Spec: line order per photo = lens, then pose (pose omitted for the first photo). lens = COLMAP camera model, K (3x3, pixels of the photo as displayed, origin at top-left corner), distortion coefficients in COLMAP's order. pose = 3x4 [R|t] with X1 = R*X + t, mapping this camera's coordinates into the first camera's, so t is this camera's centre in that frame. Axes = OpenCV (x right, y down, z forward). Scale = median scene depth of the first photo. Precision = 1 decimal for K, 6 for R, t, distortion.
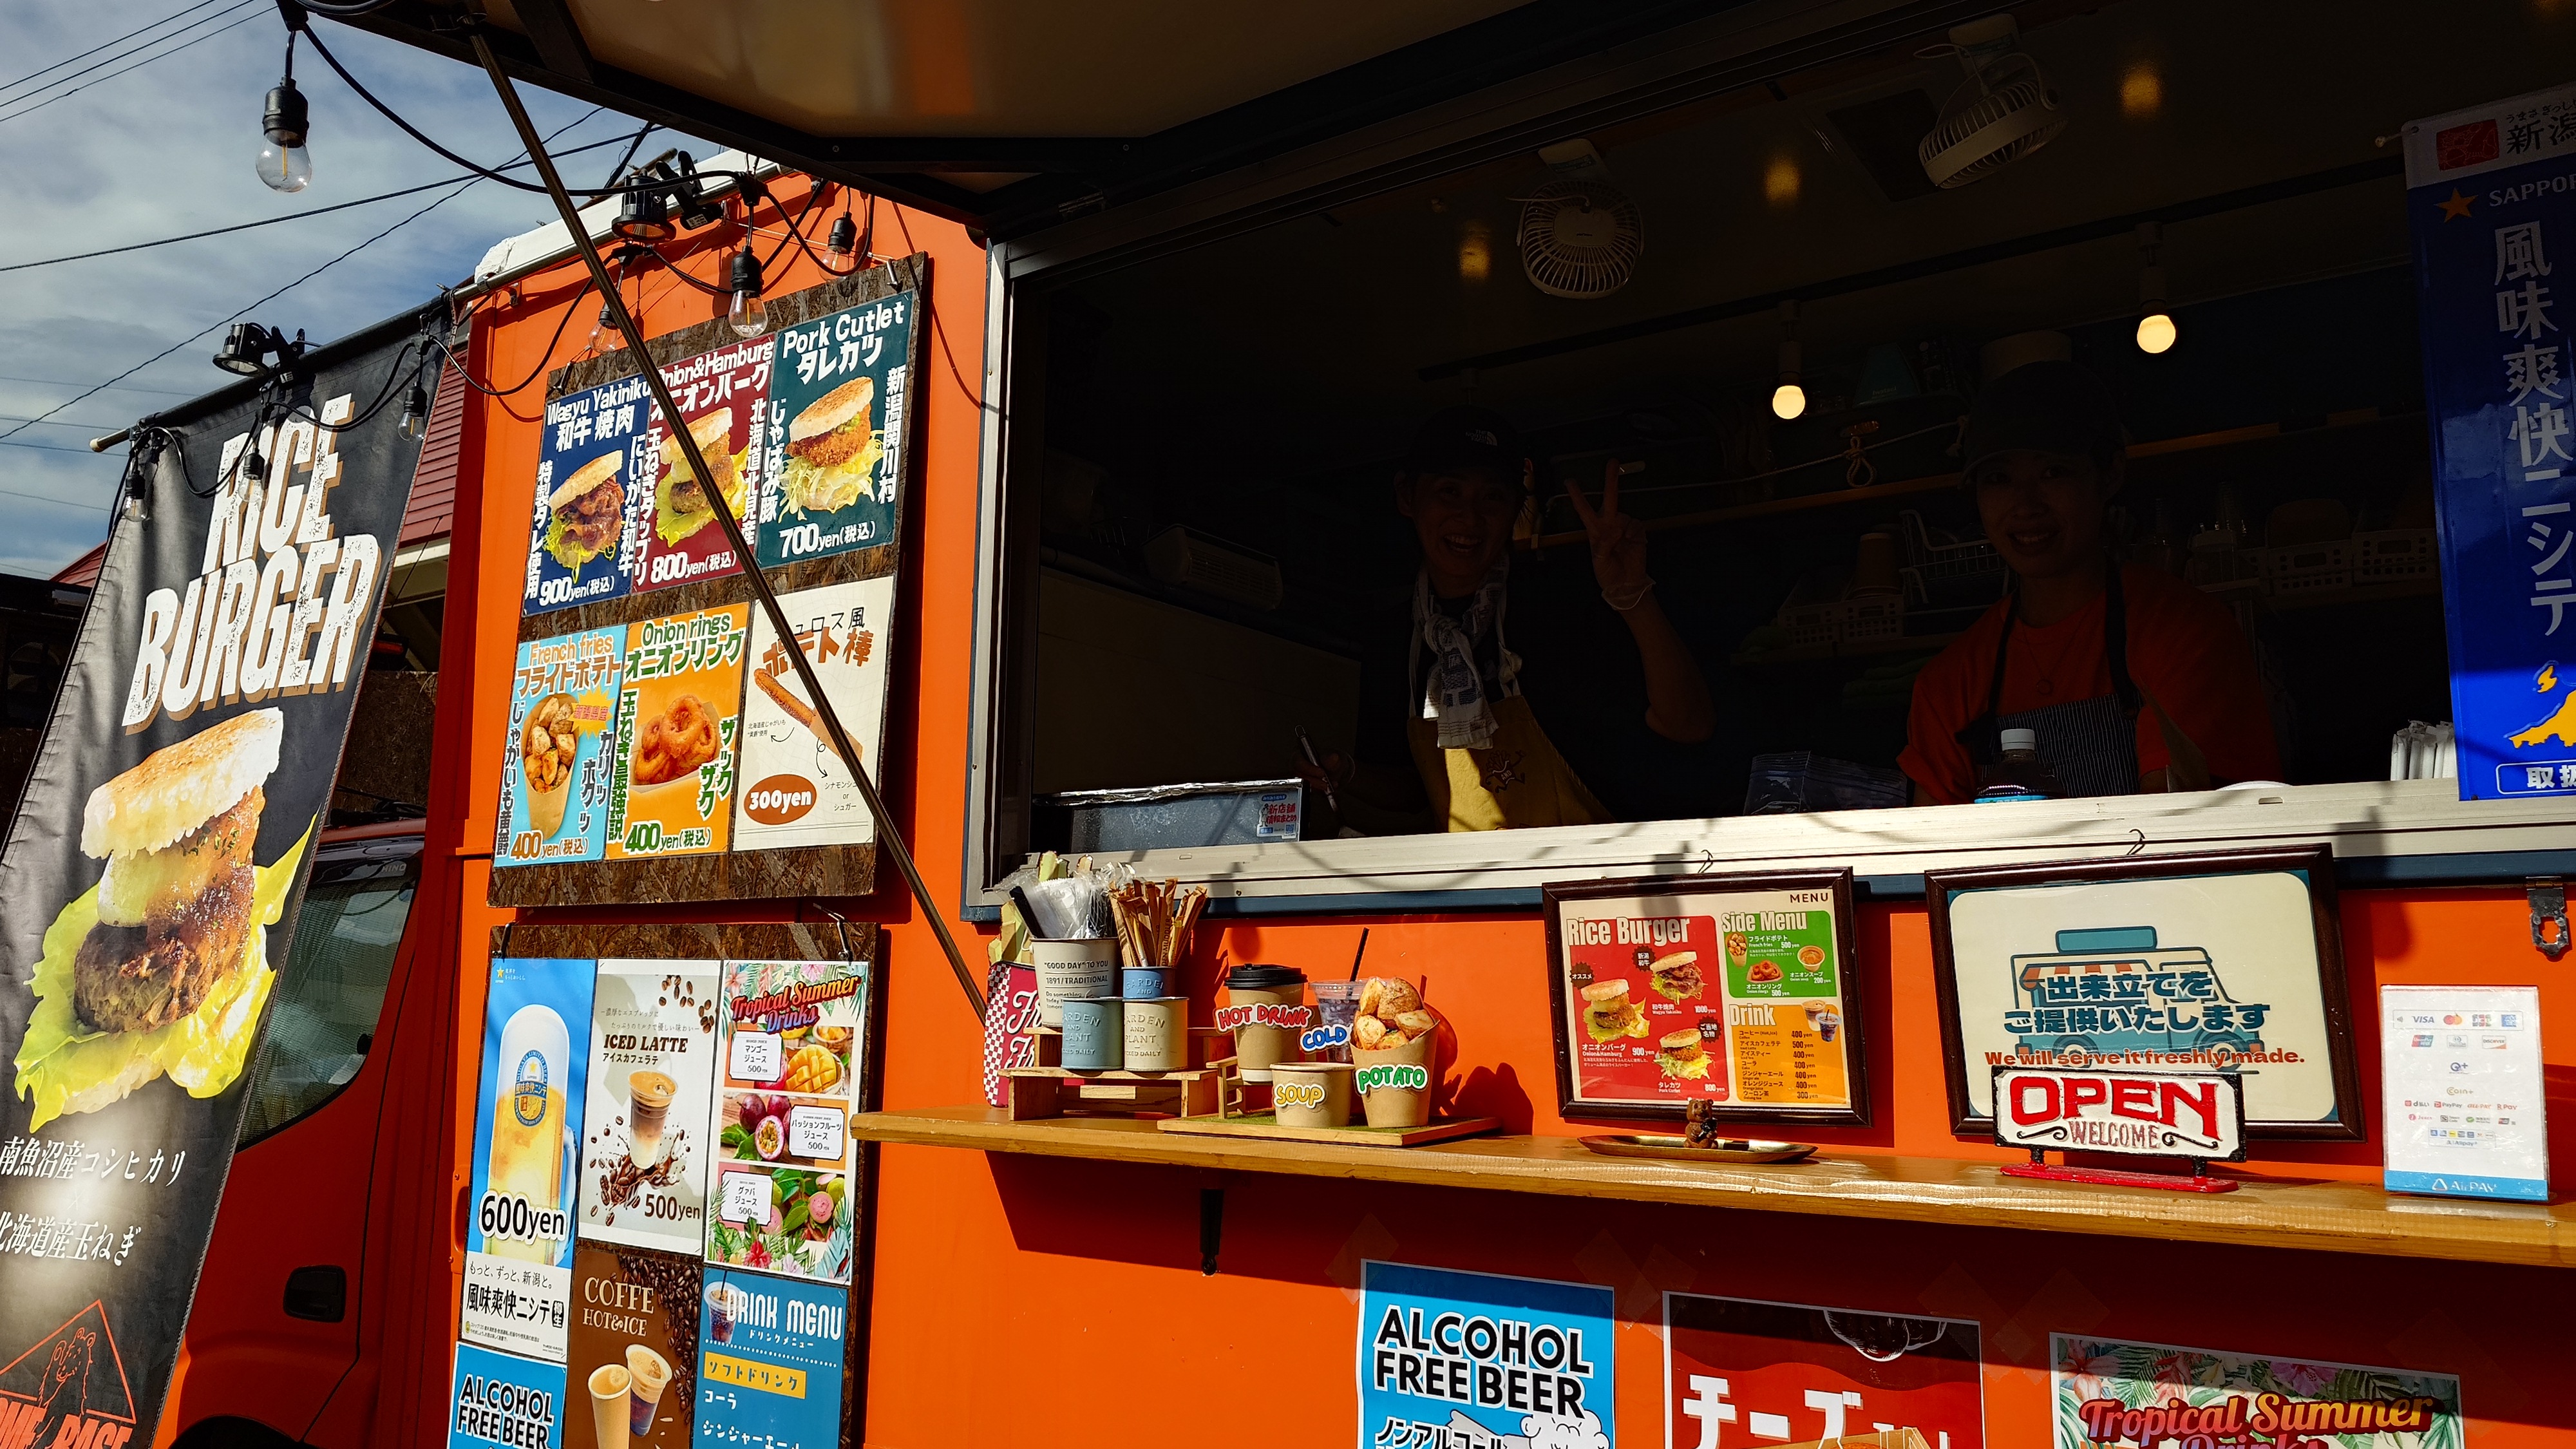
lens RADIAL K [[1677.8, 0, 1288.0], [0, 1677.8, 724.5], [0, 0, 1]] dist [-0.002102, -0.002762]
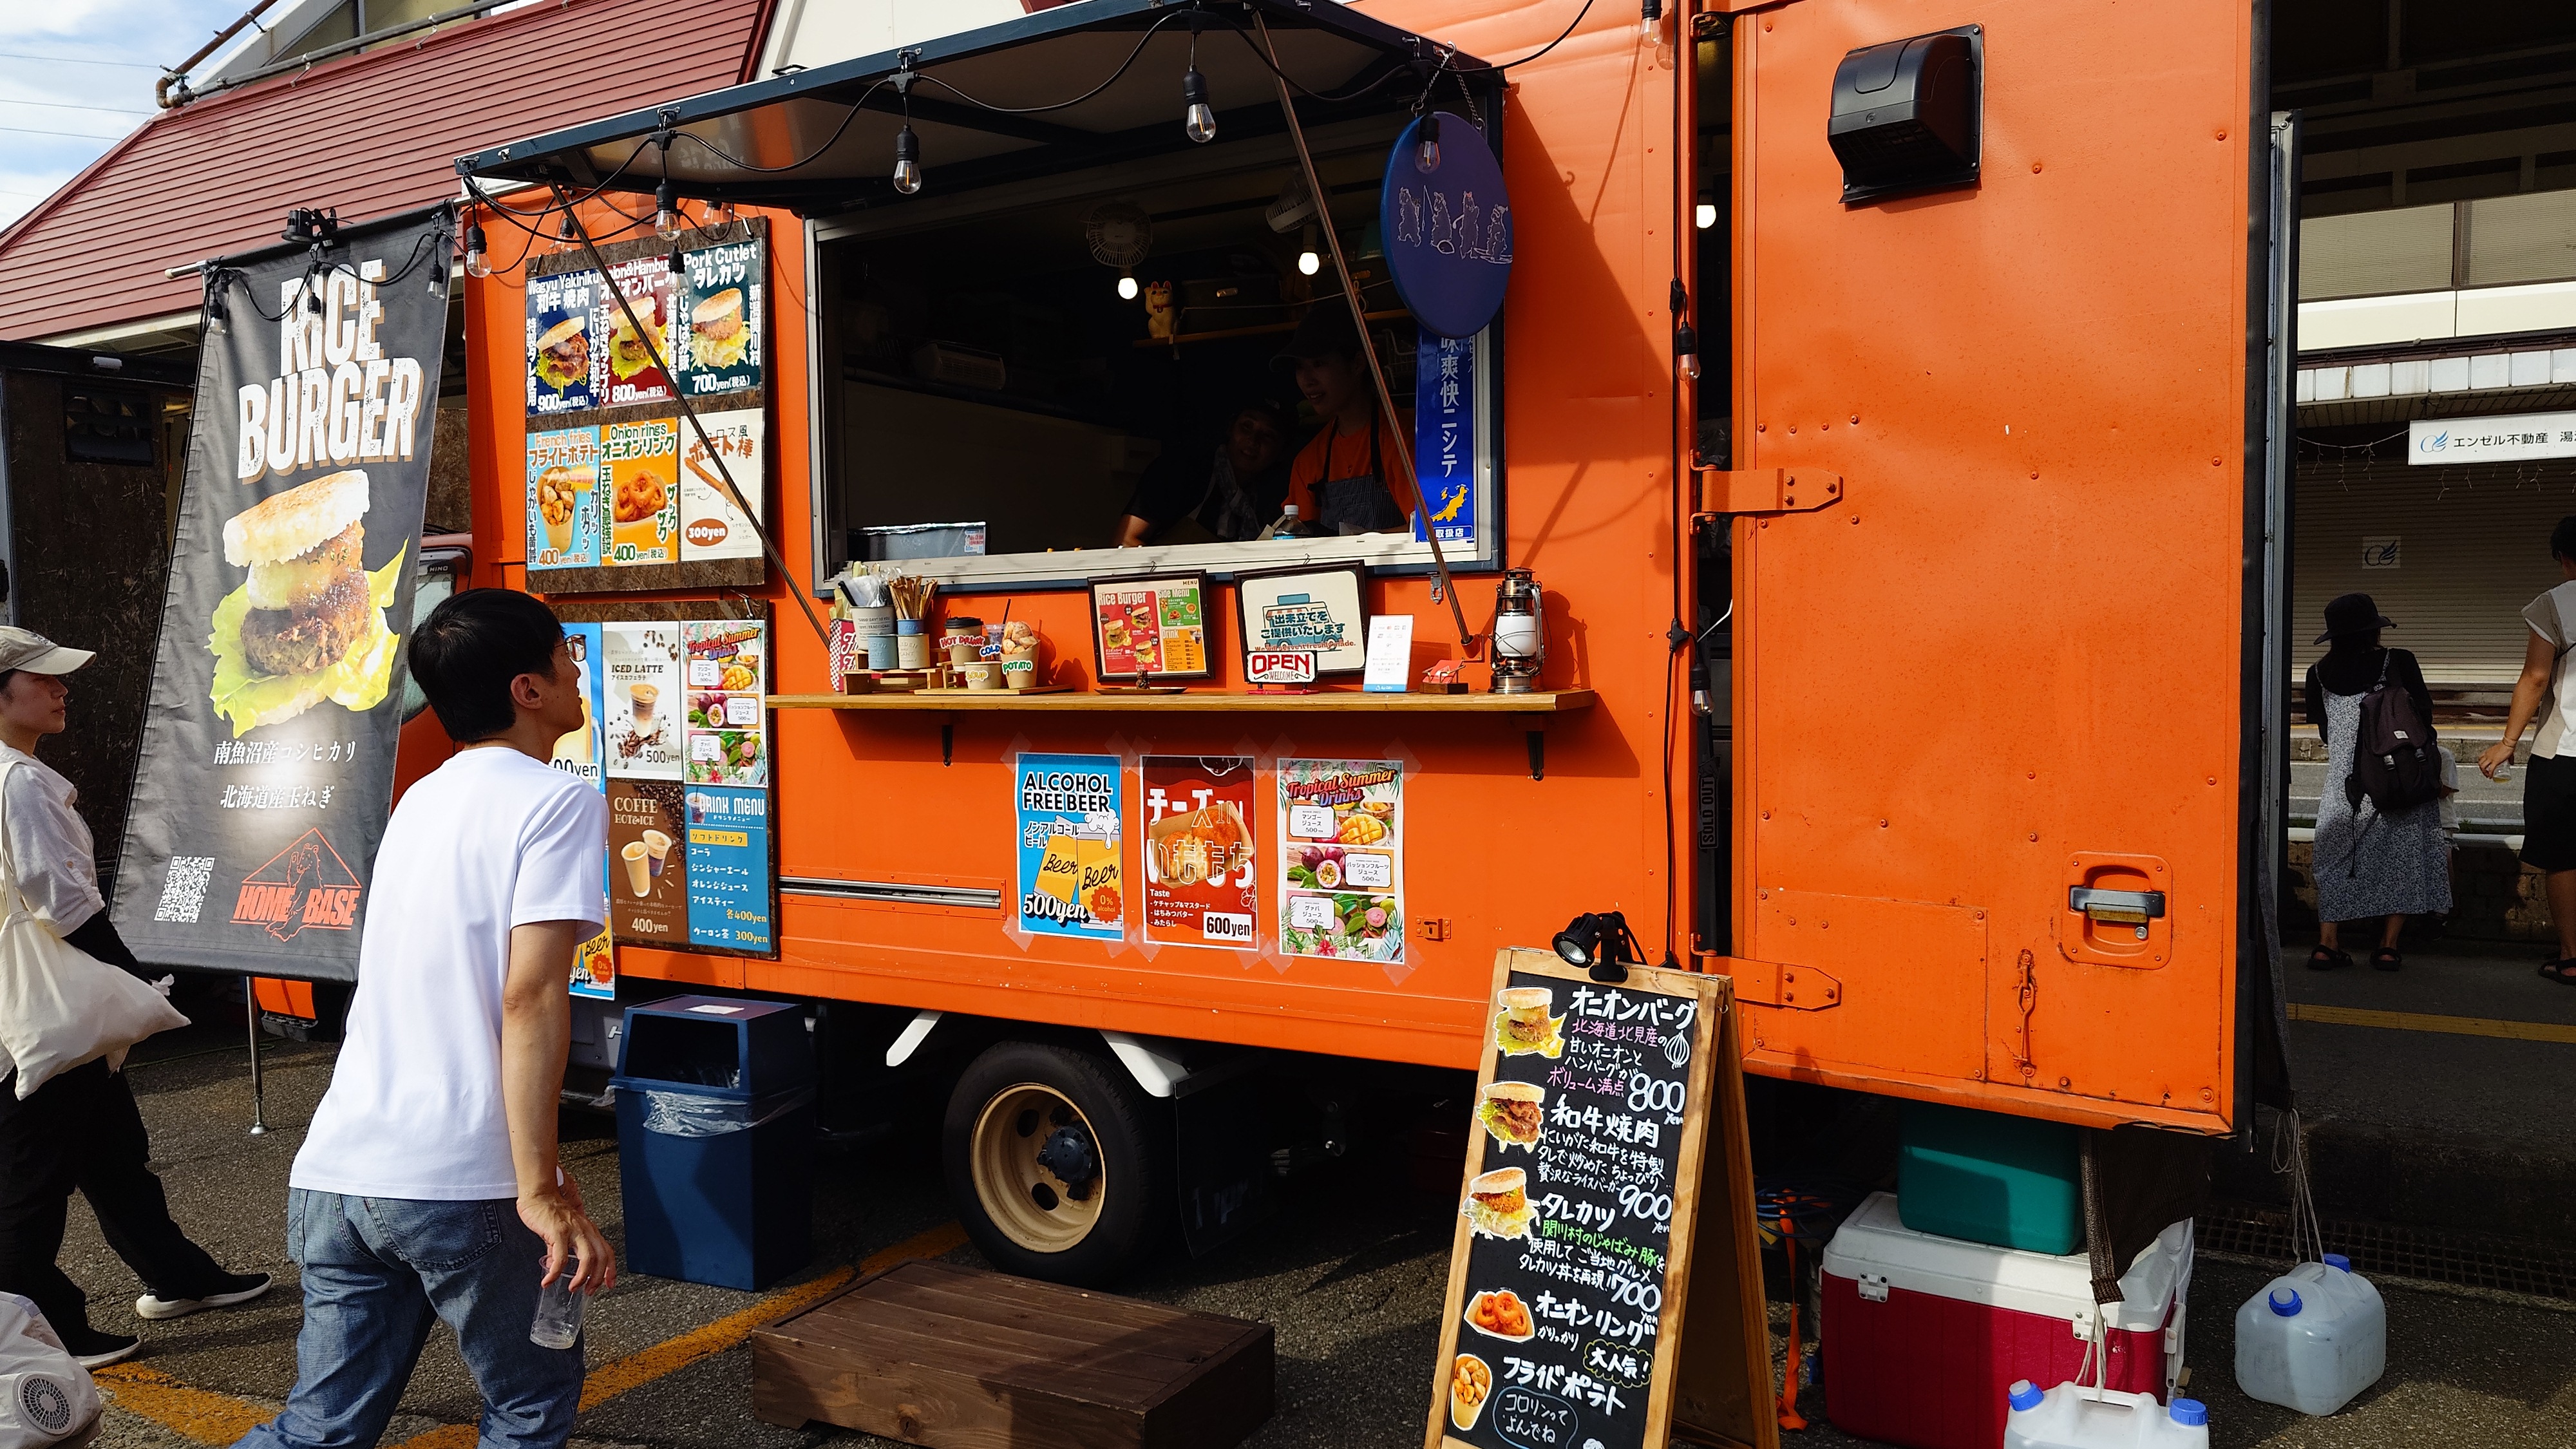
lens RADIAL K [[1812.4, 0, 1267.0], [0, 1812.4, 734.5], [0, 0, 1]] dist [0.002957, -0.007615]
pose [[0.997685, -0.028172, 0.061890, 0.167405], [0.014660, 0.977850, 0.208793, -0.137395], [-0.066401, -0.207402, 0.976000, -0.963057]]
